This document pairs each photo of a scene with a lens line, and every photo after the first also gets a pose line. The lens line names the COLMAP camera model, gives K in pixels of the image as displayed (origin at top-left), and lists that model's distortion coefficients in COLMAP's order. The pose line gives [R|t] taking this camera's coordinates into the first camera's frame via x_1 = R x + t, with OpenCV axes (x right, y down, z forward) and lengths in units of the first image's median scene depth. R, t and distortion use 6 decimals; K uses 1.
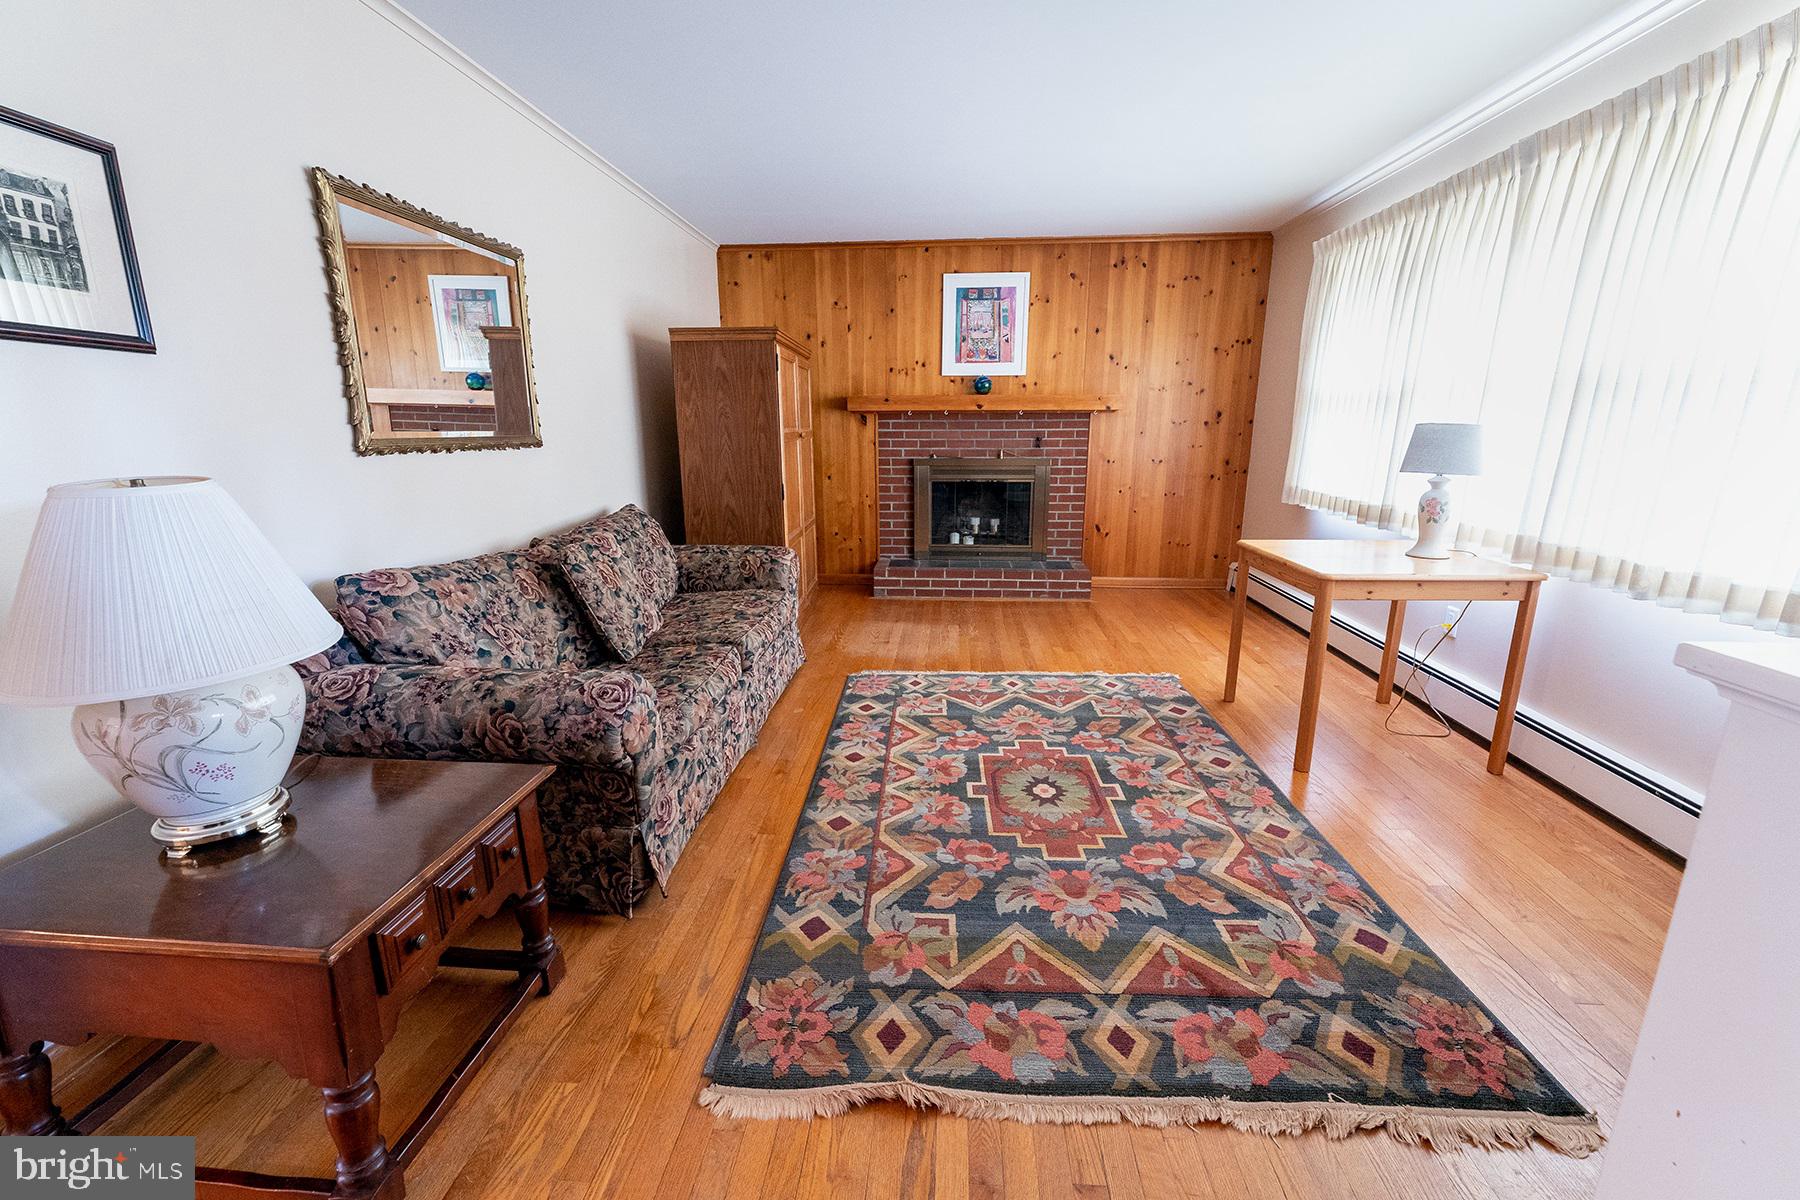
lens RADIAL K [[731.3, 0, 900.0], [0, 731.3, 600.0], [0, 0, 1]] dist [0.000087, 0.000014]
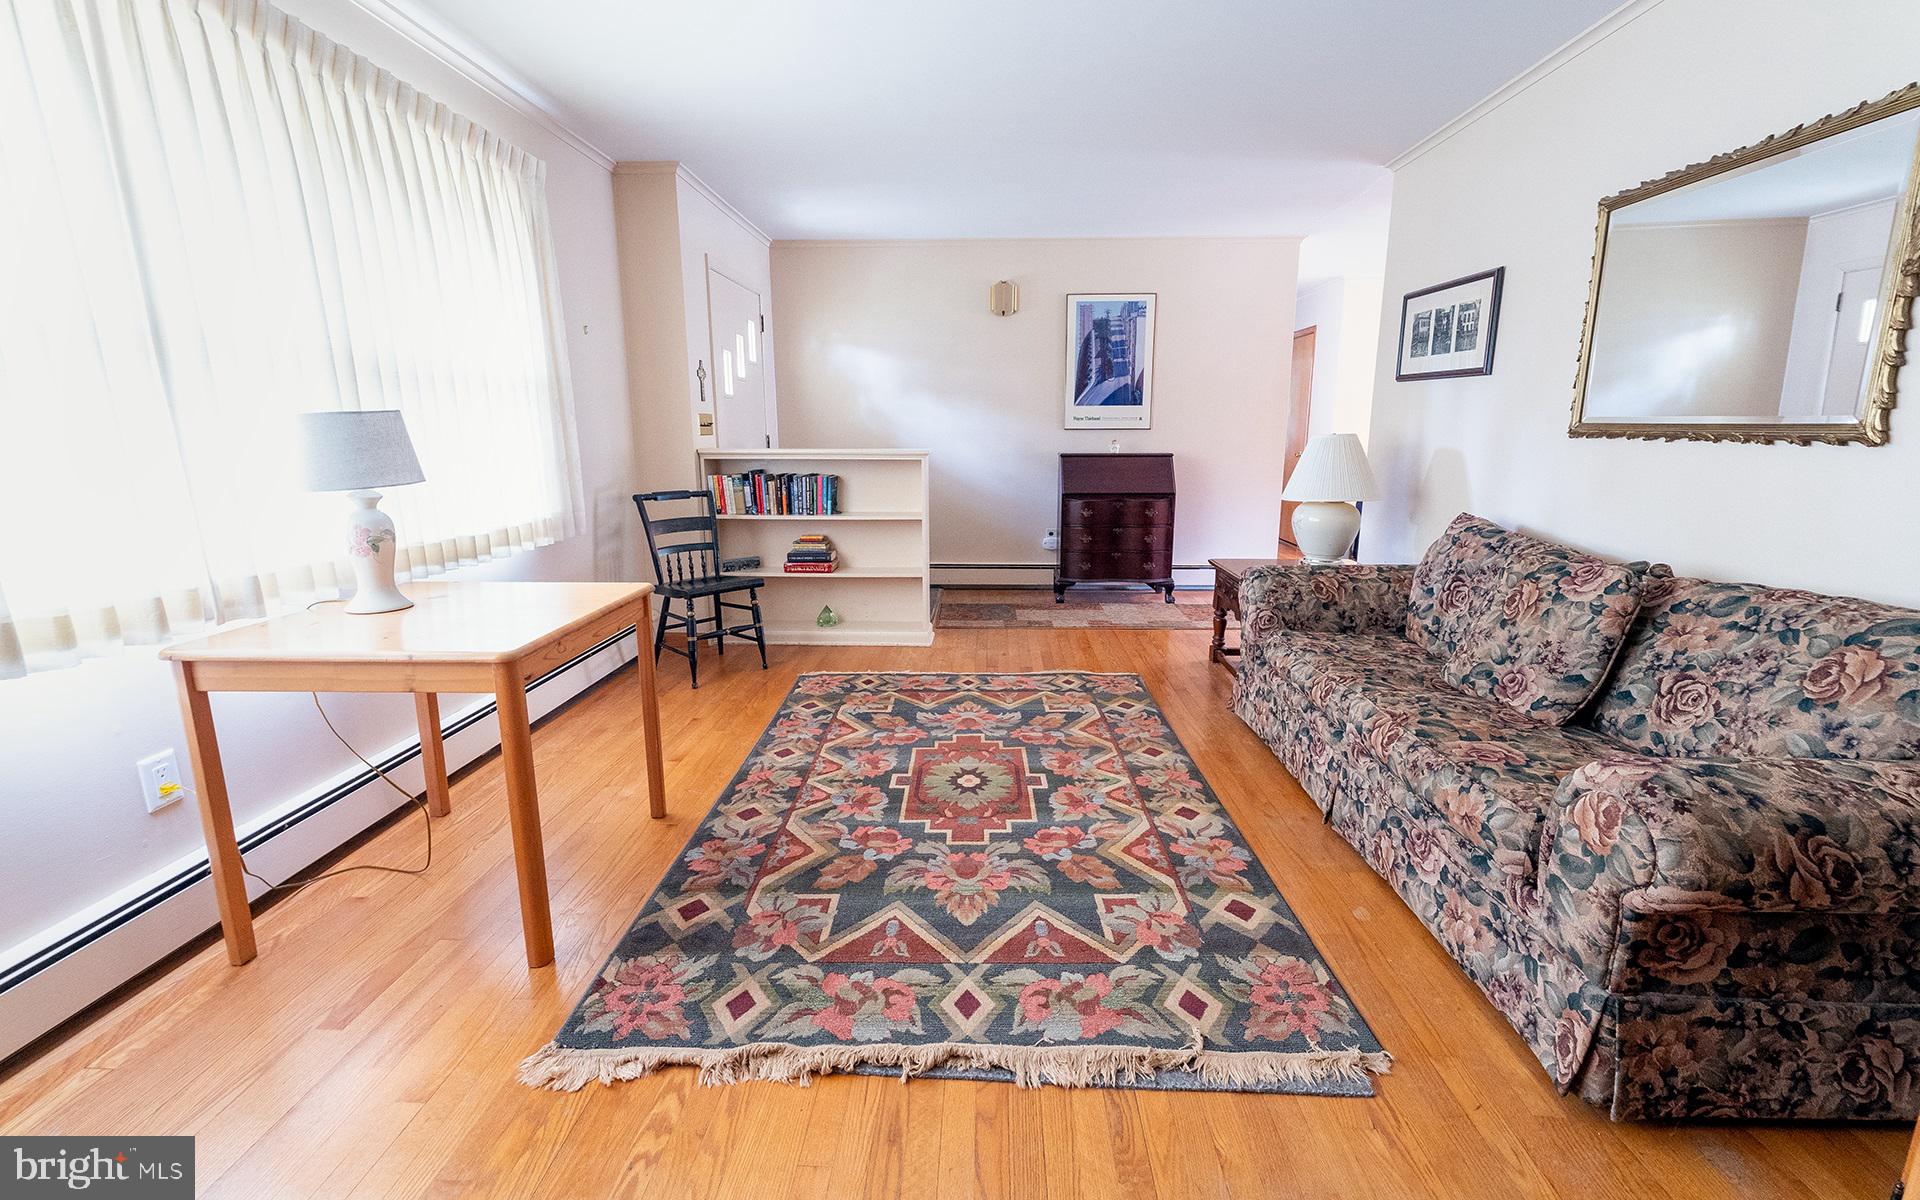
lens RADIAL K [[850.7, 0, 960.0], [0, 850.7, 600.0], [0, 0, 1]] dist [-0.000785, 0.000020]
pose [[-0.999206, 0.011776, -0.038057, 0.243942], [-0.005532, 0.905044, 0.425282, -0.438580], [0.039451, 0.425155, -0.904260, 1.887687]]
